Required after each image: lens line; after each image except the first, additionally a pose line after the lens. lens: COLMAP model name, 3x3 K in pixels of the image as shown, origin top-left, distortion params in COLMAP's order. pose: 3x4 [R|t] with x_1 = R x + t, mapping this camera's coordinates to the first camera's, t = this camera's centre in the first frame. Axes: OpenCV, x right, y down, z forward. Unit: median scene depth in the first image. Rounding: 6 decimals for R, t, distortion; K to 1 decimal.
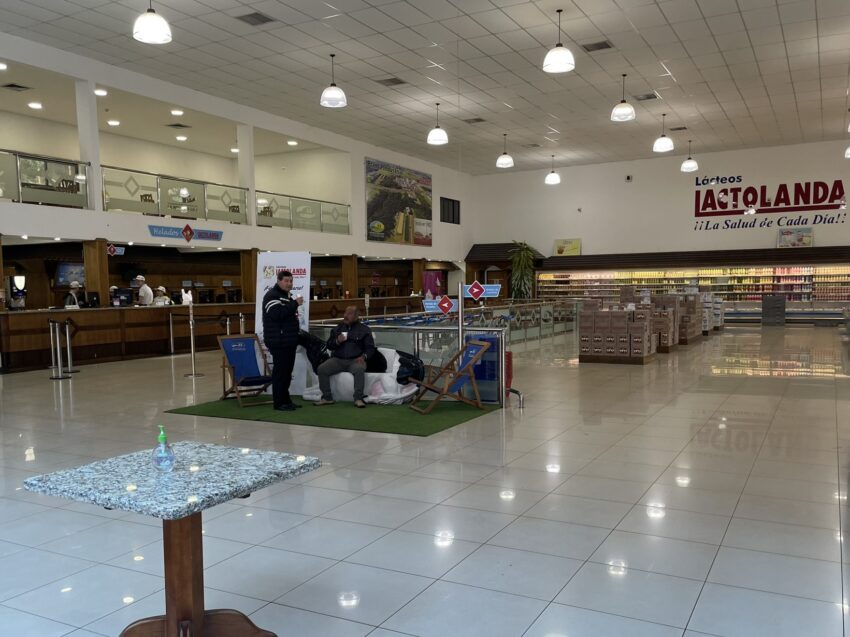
lens RADIAL K [[721.7, 0, 400.9], [0, 721.7, 363.7], [0, 0, 1]] dist [0.031353, -0.048172]
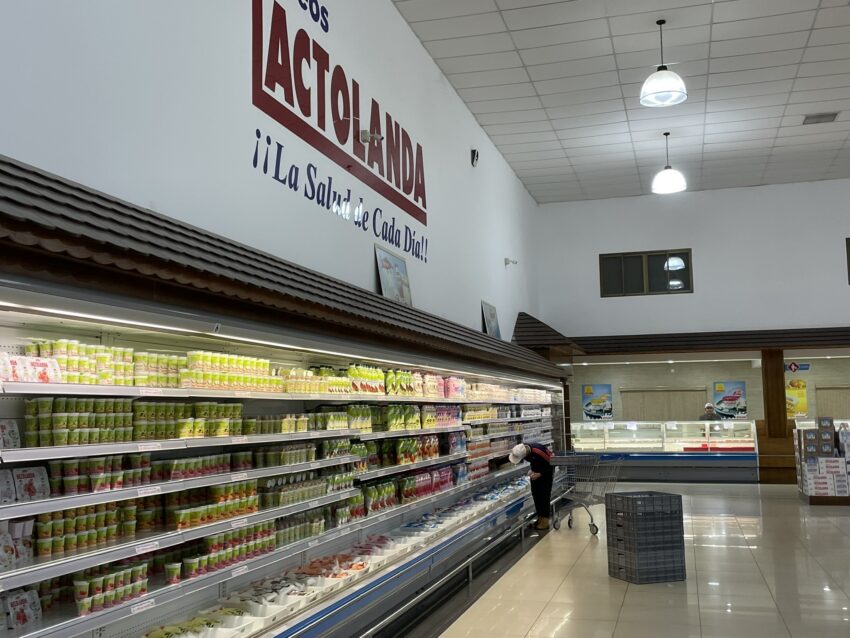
lens RADIAL K [[922.5, 0, 424.8], [0, 922.5, 313.8], [0, 0, 1]] dist [0.053132, 0.000000]
pose [[-0.263771, 0.124569, 0.956508, 0.164316], [0.131167, 0.987047, -0.092375, -0.122197], [-0.955625, 0.101097, -0.276694, 1.098355]]
